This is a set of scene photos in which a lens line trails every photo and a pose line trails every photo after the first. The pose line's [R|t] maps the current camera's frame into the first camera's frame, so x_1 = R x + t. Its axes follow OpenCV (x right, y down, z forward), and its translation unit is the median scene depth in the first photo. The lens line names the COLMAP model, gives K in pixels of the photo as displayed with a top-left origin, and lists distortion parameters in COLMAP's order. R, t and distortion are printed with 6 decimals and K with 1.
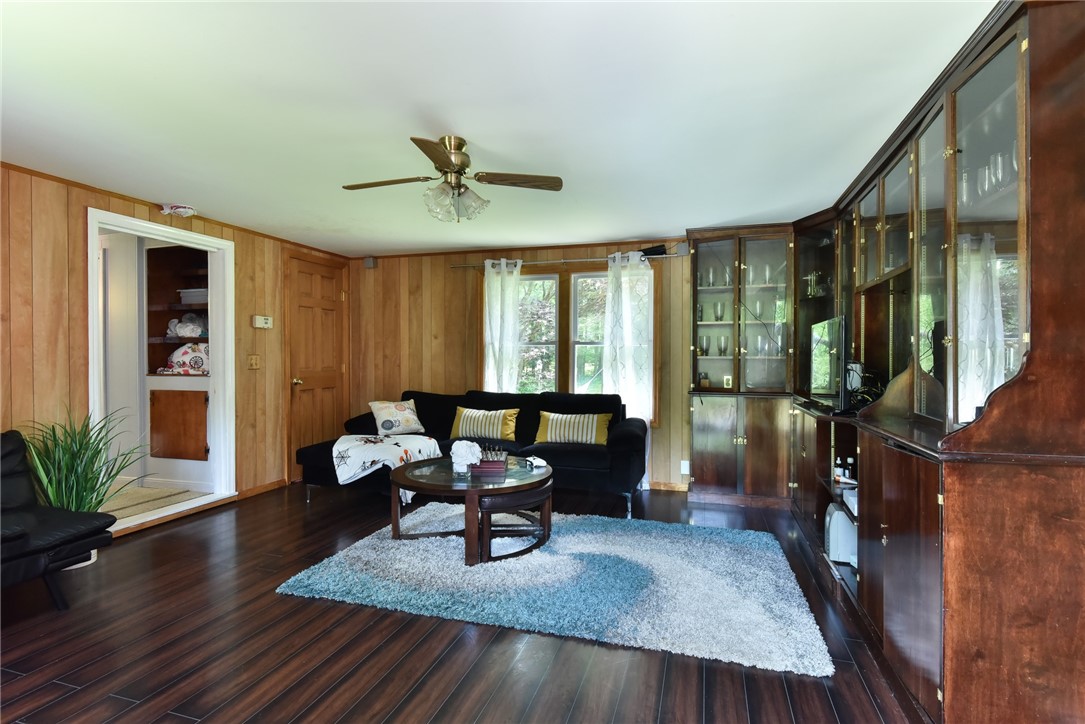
lens RADIAL K [[513.7, 0, 553.0], [0, 513.7, 364.3], [0, 0, 1]] dist [-0.003607, -0.001312]
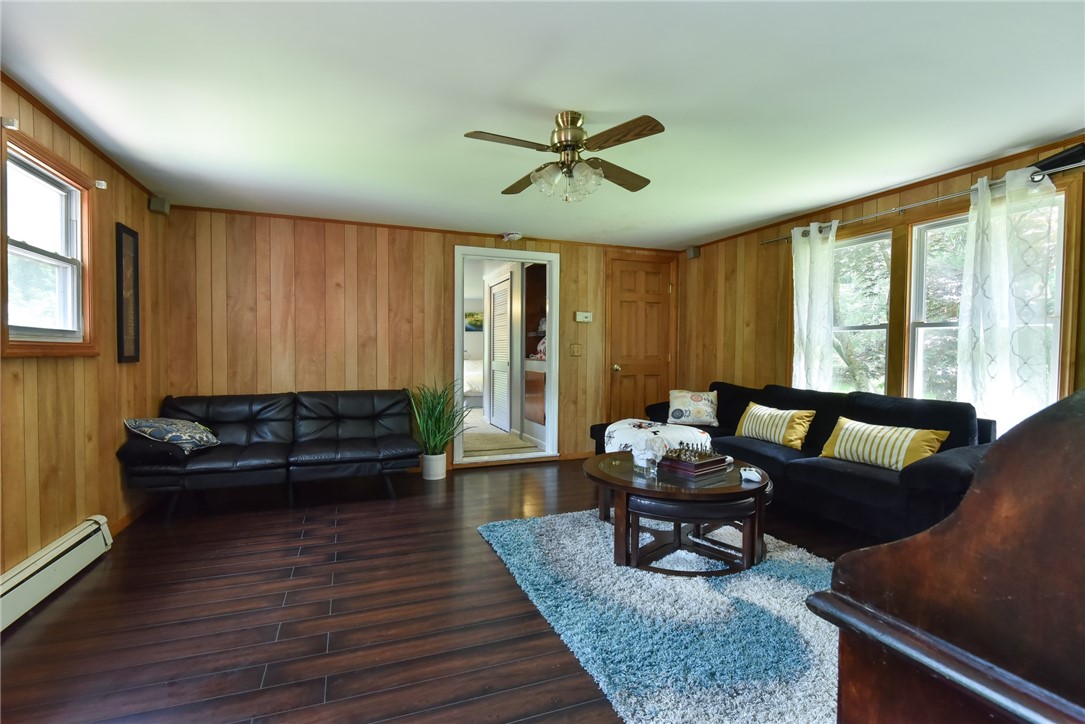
lens RADIAL K [[493.7, 0, 545.0], [0, 493.7, 364.6], [0, 0, 1]] dist [-0.002015, -0.002557]
pose [[0.619389, 0.025828, -0.784659, 0.270875], [-0.015898, 0.999666, 0.020356, 0.007022], [0.784923, -0.000134, 0.619593, 0.203723]]
